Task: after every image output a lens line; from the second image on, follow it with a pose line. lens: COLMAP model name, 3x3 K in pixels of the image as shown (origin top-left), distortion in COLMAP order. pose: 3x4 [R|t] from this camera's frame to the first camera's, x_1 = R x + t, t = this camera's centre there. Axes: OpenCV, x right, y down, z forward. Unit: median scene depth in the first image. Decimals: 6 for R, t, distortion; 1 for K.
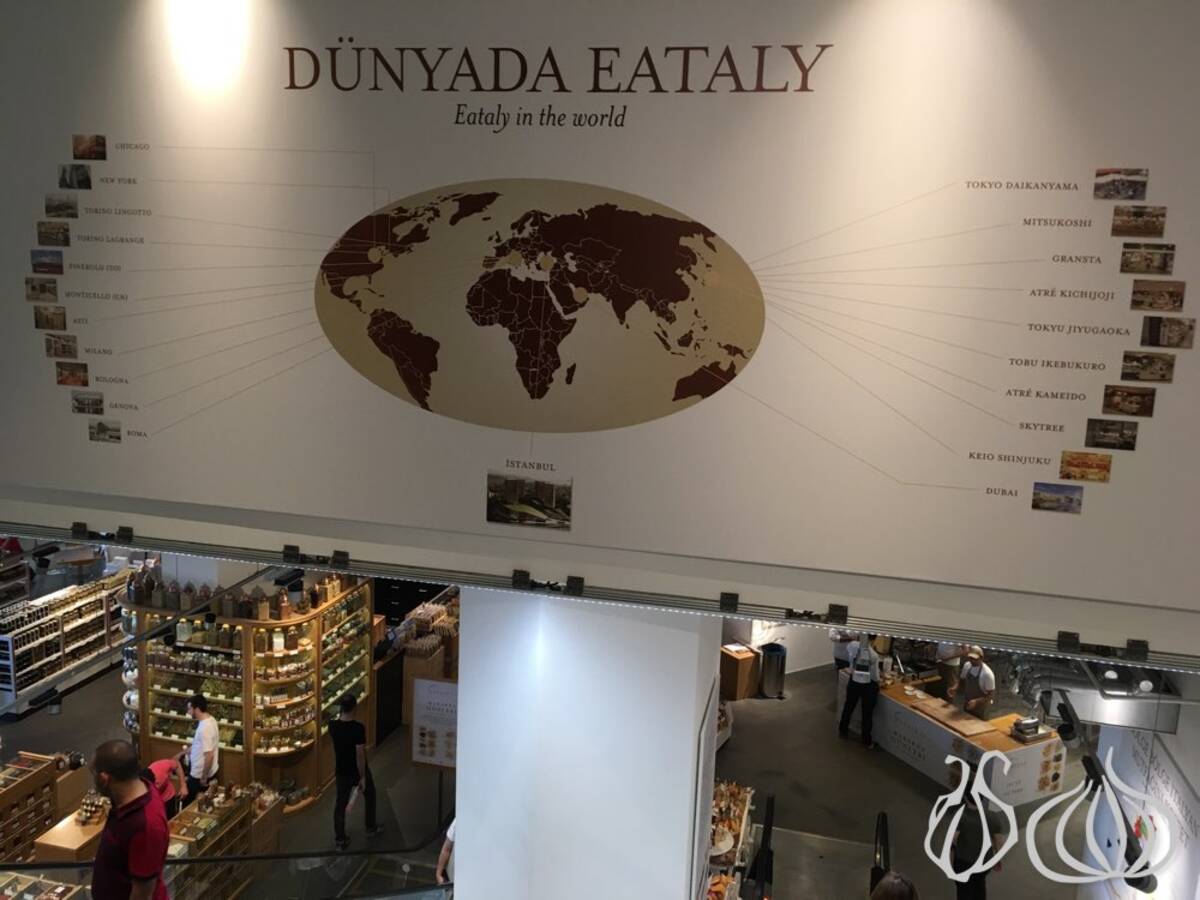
lens RADIAL K [[1036.0, 0, 597.0], [0, 1036.0, 444.9], [0, 0, 1]] dist [0.084343, -0.117547]
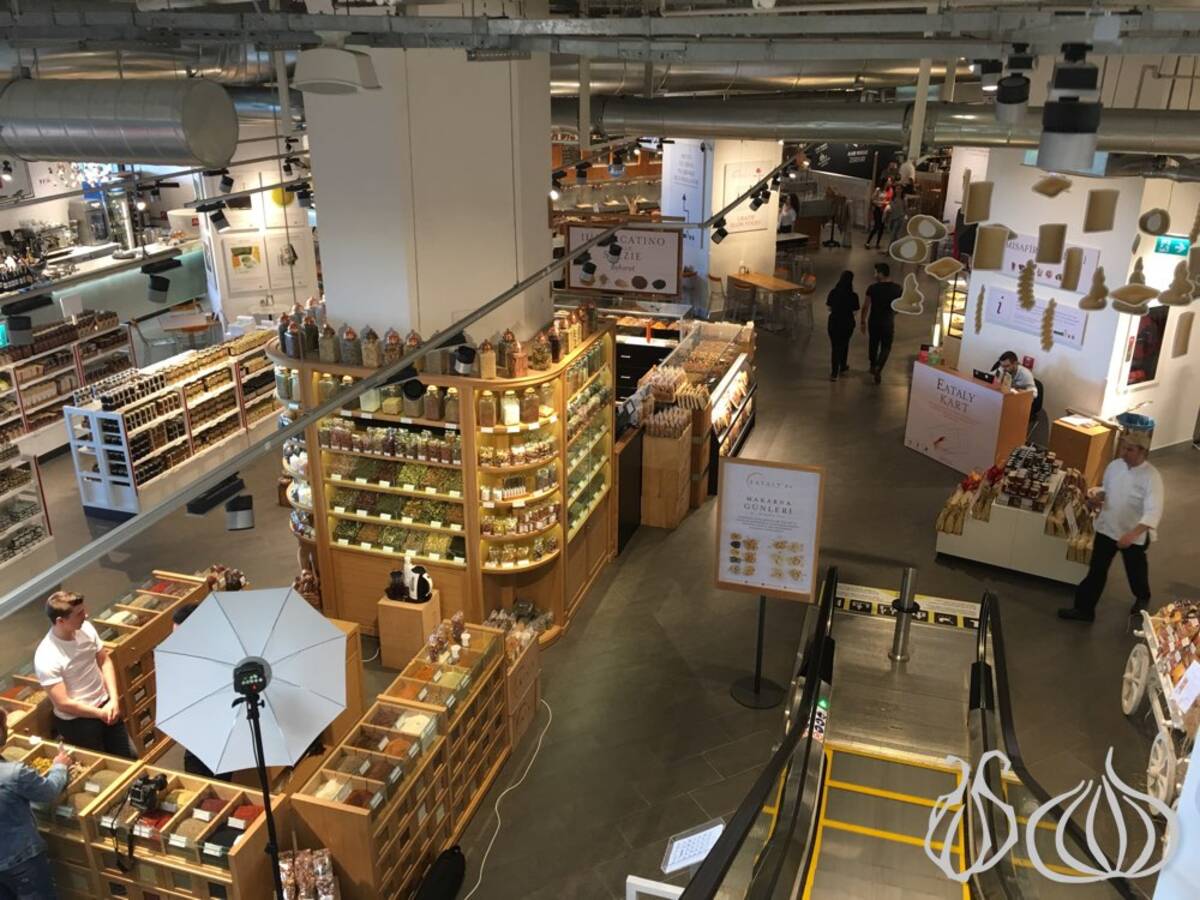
lens RADIAL K [[1036.0, 0, 604.9], [0, 1036.0, 448.5], [0, 0, 1]] dist [0.084343, -0.117547]
pose [[0.997844, -0.012868, -0.064351, -0.196406], [0.025294, 0.980236, 0.196206, 0.080979], [0.060555, -0.197411, 0.978449, 0.339547]]
